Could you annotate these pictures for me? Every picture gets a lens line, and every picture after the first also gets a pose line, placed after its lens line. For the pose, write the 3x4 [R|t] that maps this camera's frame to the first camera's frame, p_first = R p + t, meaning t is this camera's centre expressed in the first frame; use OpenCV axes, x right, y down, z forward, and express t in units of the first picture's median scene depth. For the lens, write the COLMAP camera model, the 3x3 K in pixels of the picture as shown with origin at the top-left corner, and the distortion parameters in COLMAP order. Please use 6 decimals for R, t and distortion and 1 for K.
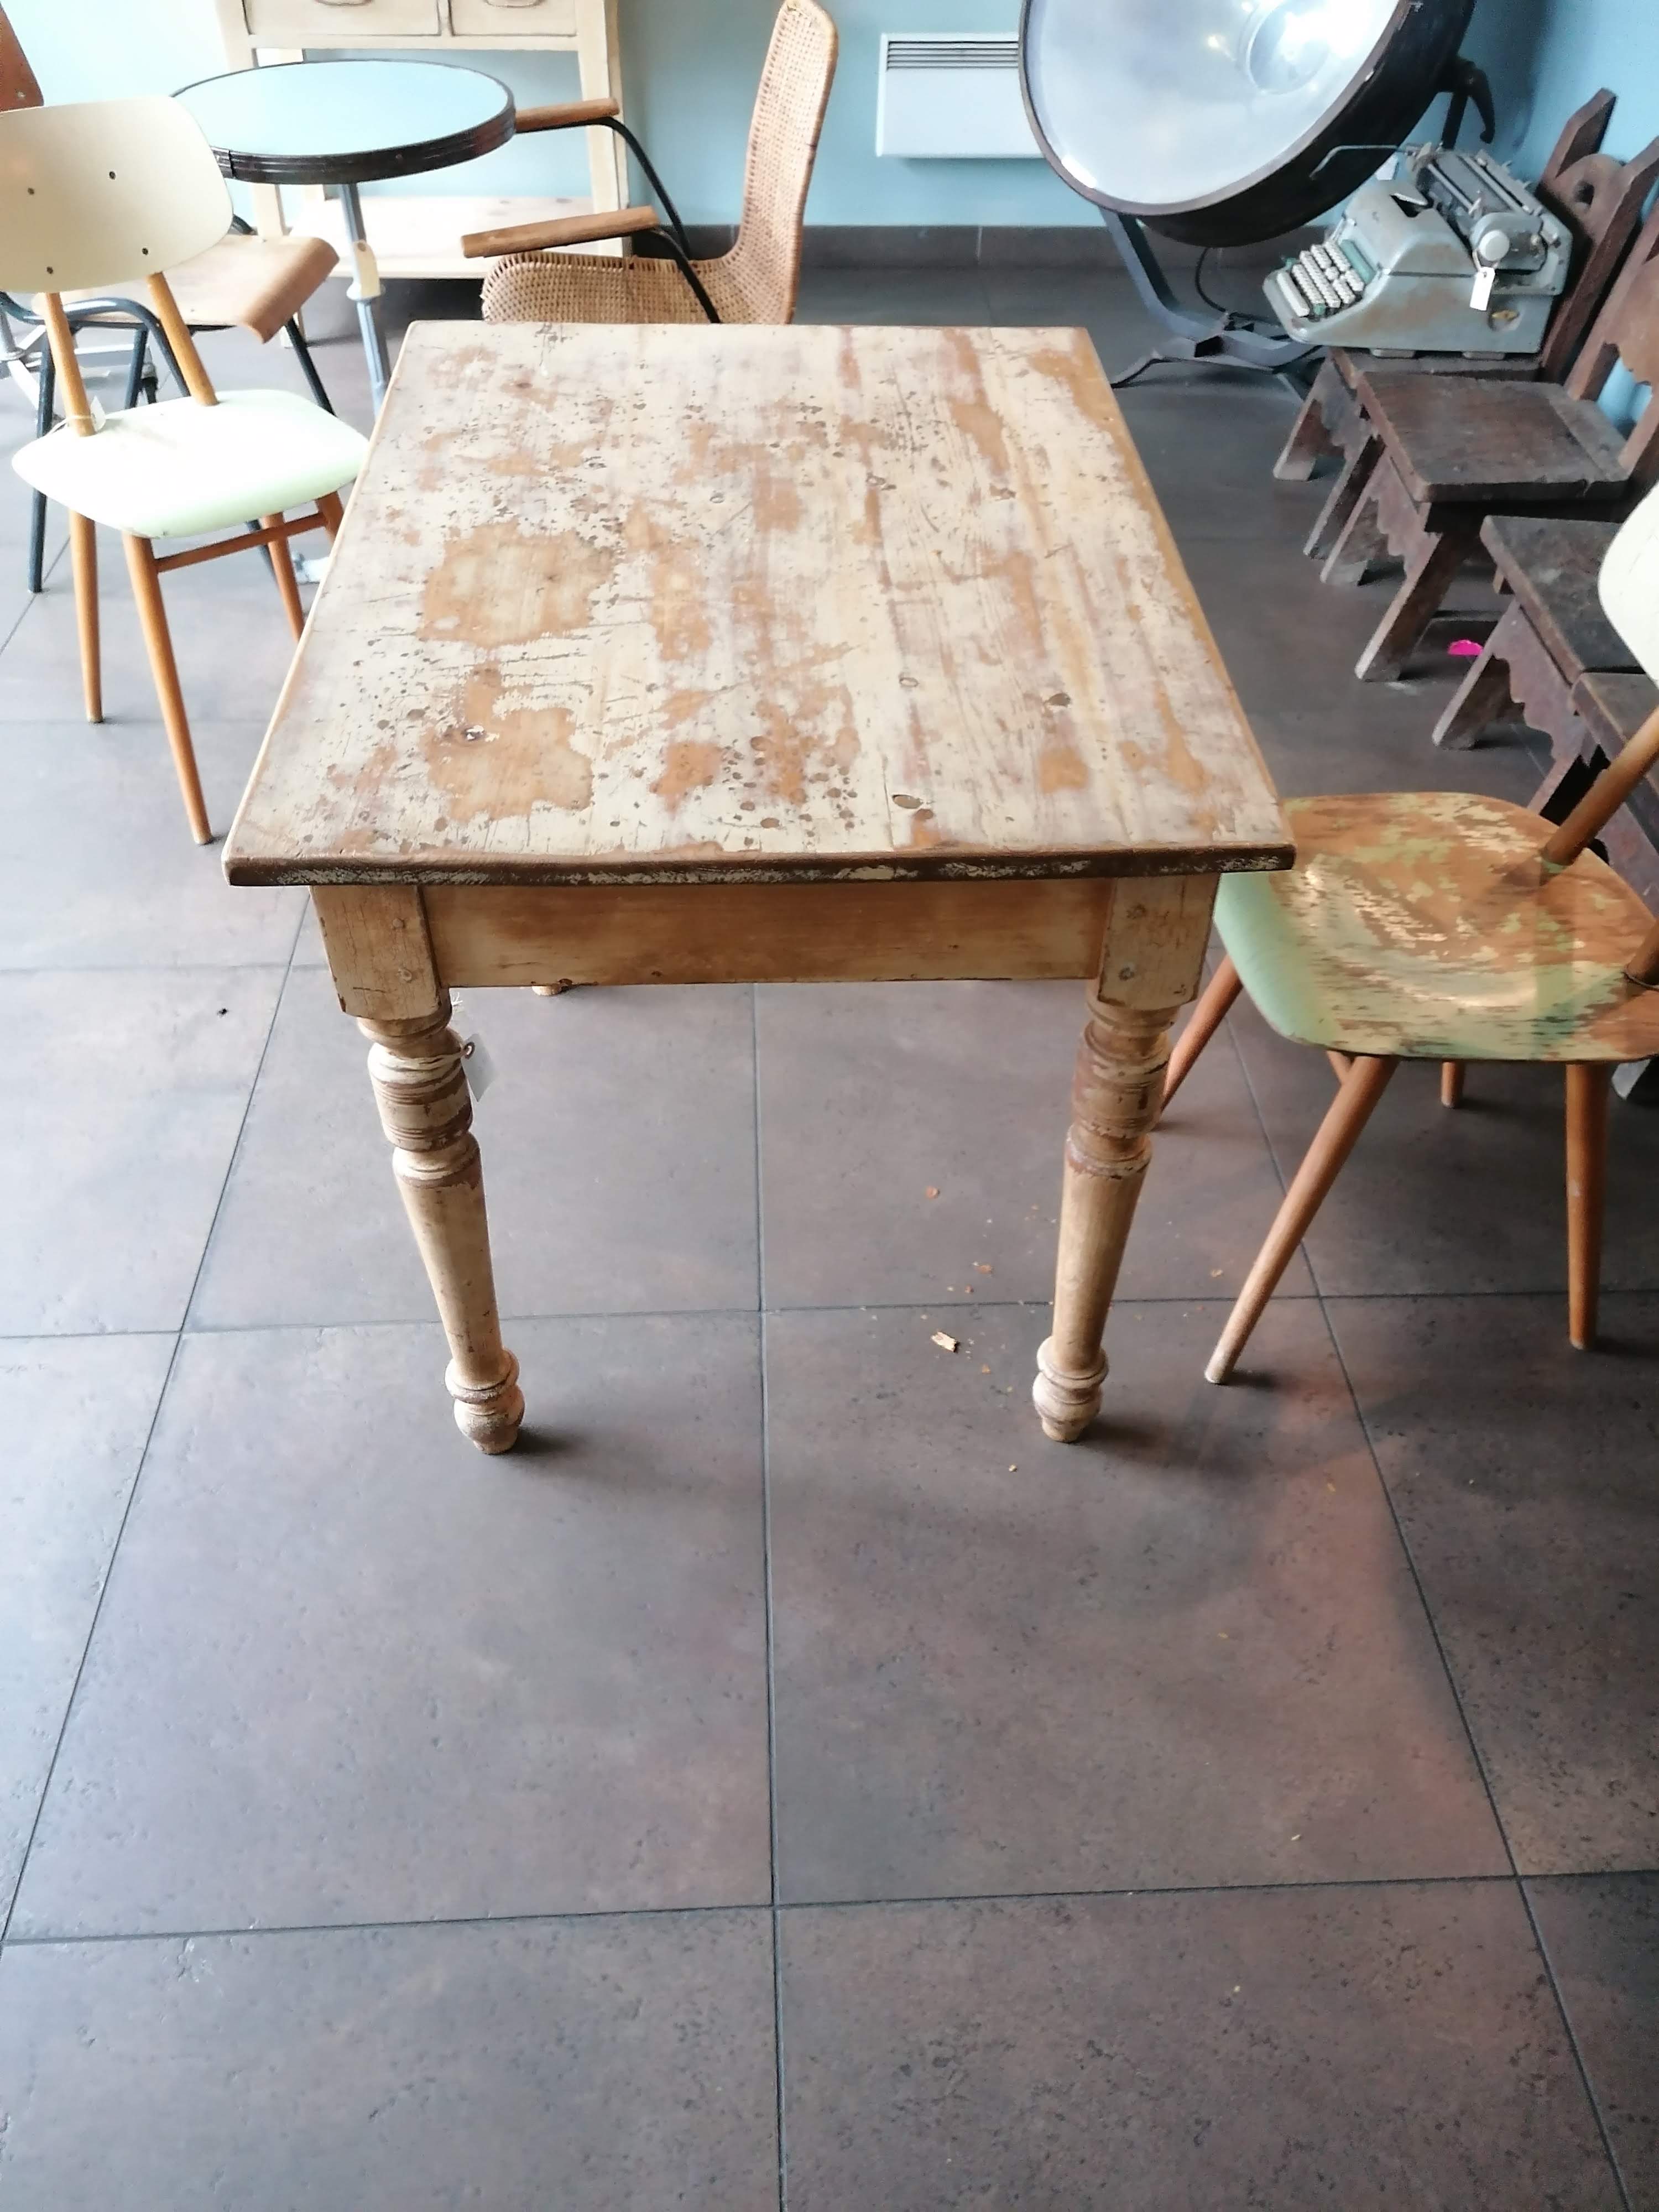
lens RADIAL K [[1671.1, 0, 811.8], [0, 1671.1, 1086.3], [0, 0, 1]] dist [0.088433, -0.111993]
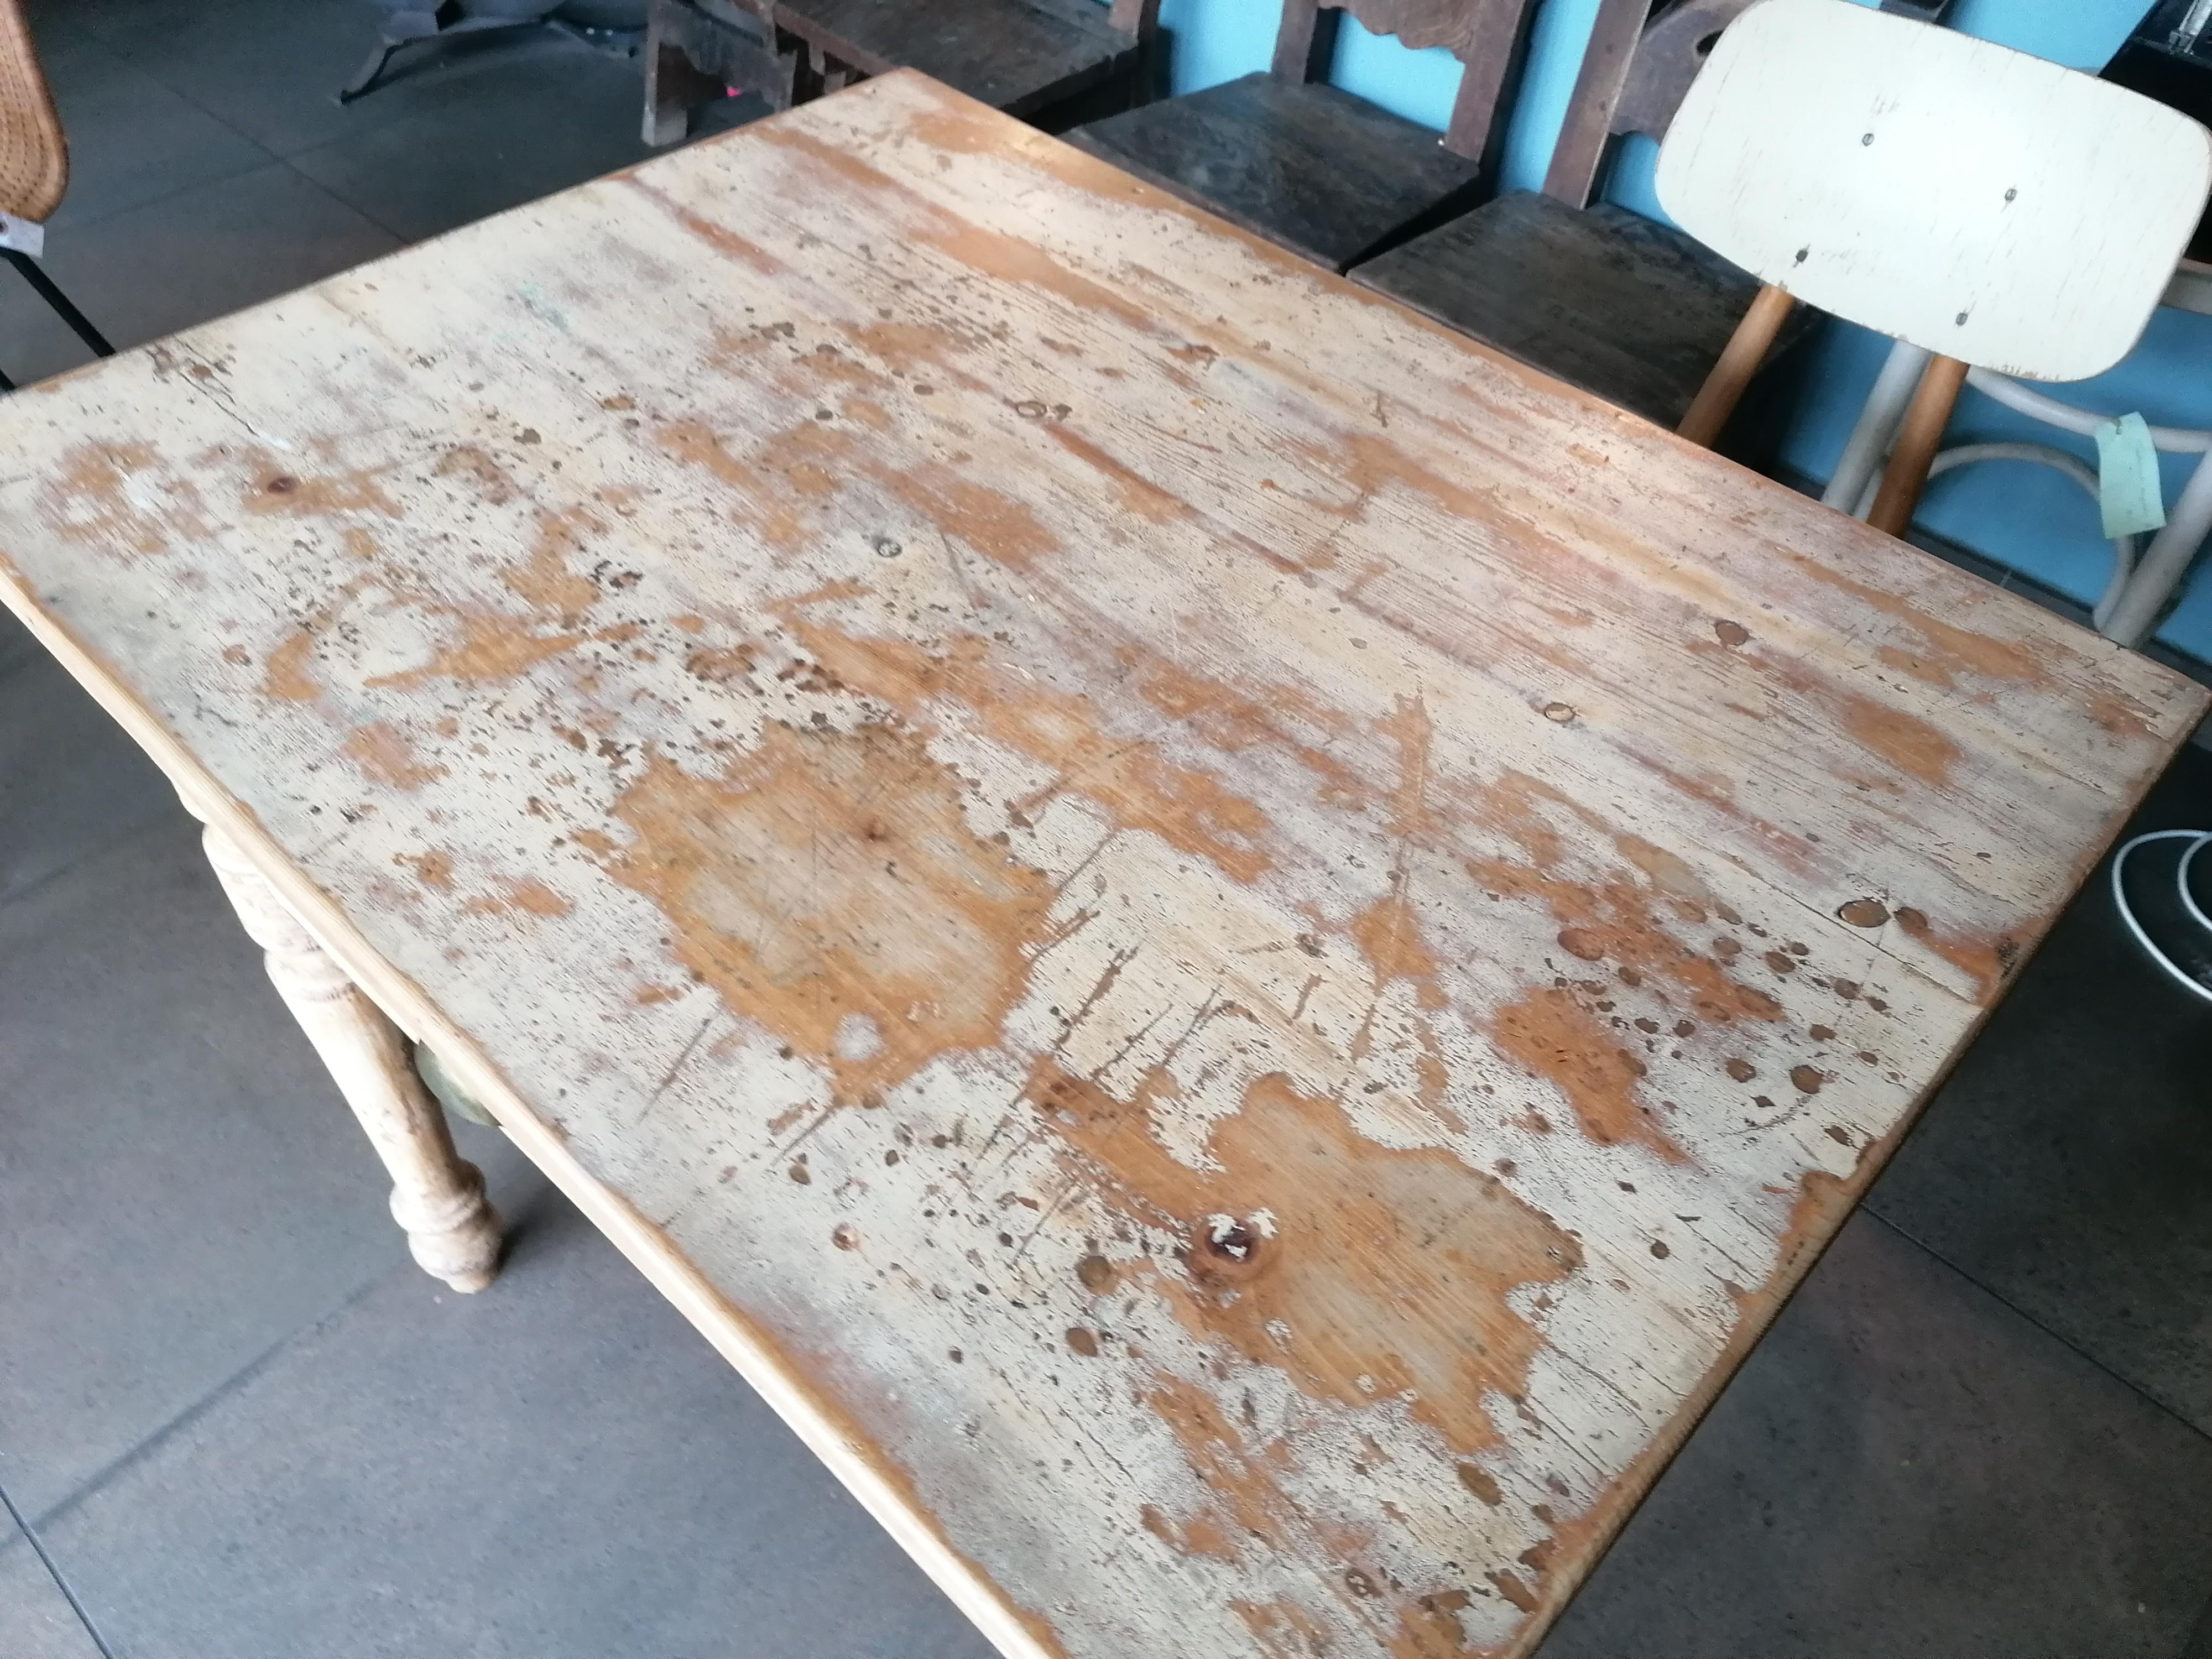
lens RADIAL K [[1671.1, 0, 1089.8], [0, 1671.1, 821.7], [0, 0, 1]] dist [0.088433, -0.111993]
pose [[0.711769, -0.503400, 0.489870, -0.362669], [0.461404, 0.860922, 0.214290, -0.388713], [-0.529614, 0.073503, 0.845048, 0.527174]]
